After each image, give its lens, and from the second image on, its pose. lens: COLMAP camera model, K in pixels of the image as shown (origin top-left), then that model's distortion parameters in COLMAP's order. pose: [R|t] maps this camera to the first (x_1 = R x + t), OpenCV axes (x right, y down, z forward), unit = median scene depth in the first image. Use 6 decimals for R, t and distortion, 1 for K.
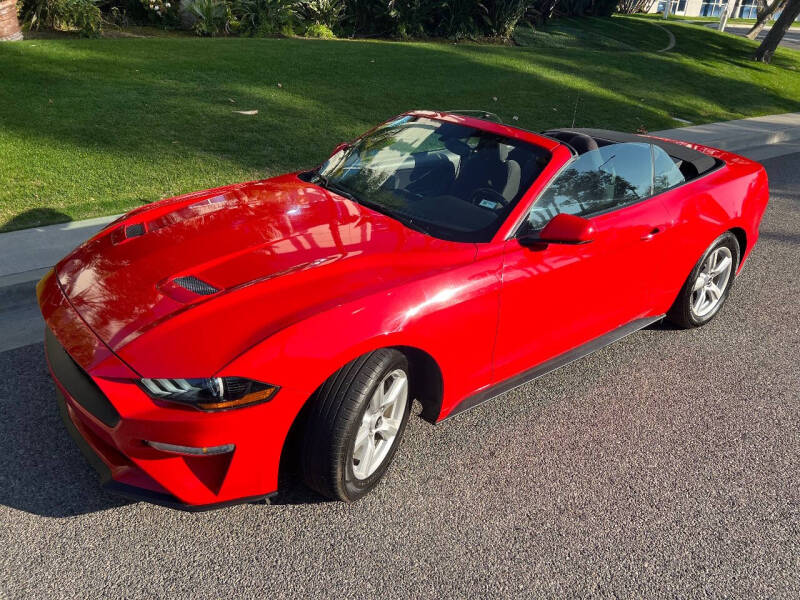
lens RADIAL K [[597.4, 0, 400.0], [0, 597.4, 300.0], [0, 0, 1]] dist [0.039955, -0.044755]
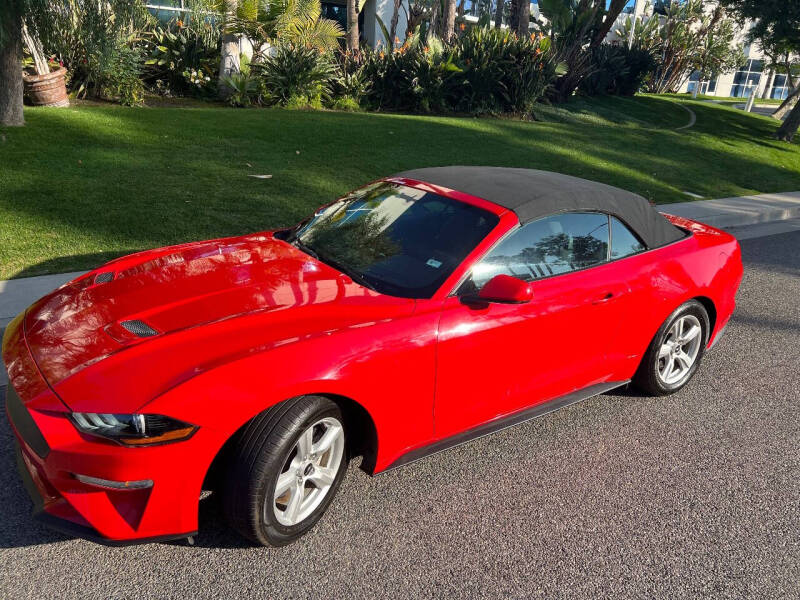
lens RADIAL K [[597.0, 0, 403.8], [0, 597.0, 302.5], [0, 0, 1]] dist [0.034610, -0.037899]
pose [[0.997997, 0.034417, -0.053086, 0.112009], [-0.039707, 0.993986, -0.102055, 0.012241], [0.049254, 0.103958, 0.993361, -0.026228]]
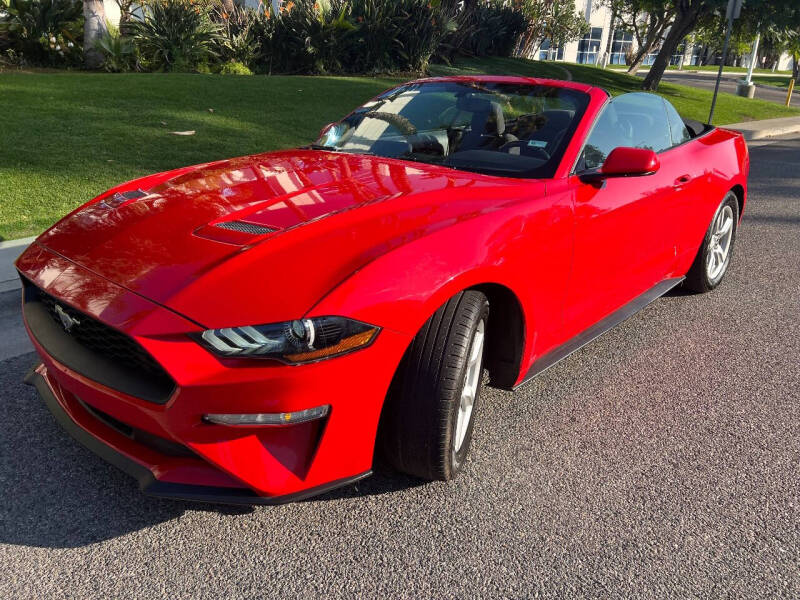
lens RADIAL K [[597.5, 0, 396.5], [0, 597.5, 301.8], [0, 0, 1]] dist [0.038654, -0.042947]
pose [[0.986015, -0.081718, 0.145244, -0.160284], [0.093665, 0.992590, -0.077405, 0.095238], [-0.137843, 0.089926, 0.986363, 0.109301]]
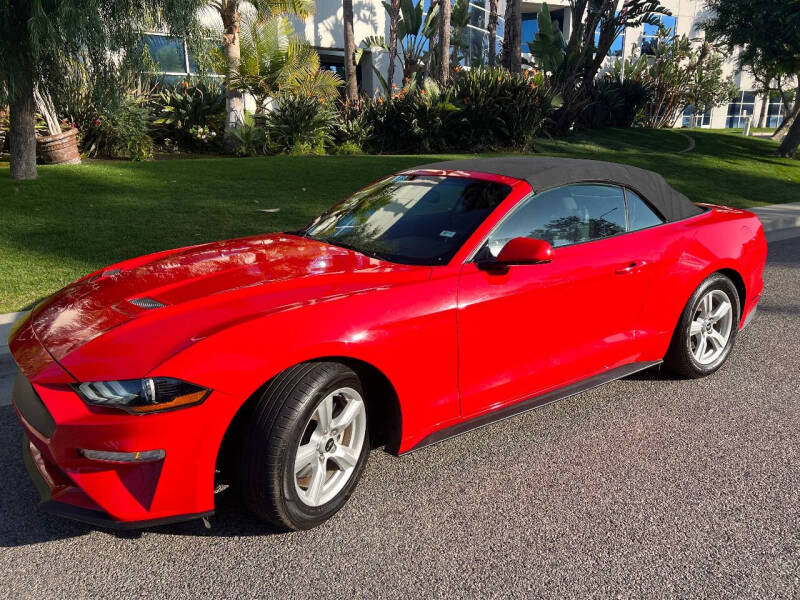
lens RADIAL K [[597.4, 0, 400.0], [0, 597.4, 300.0], [0, 0, 1]] dist [0.039955, -0.044755]
pose [[0.996379, -0.034009, -0.077928, 0.103919], [0.018033, 0.980196, -0.197206, 0.109703], [0.083092, 0.195087, 0.977260, 0.016097]]
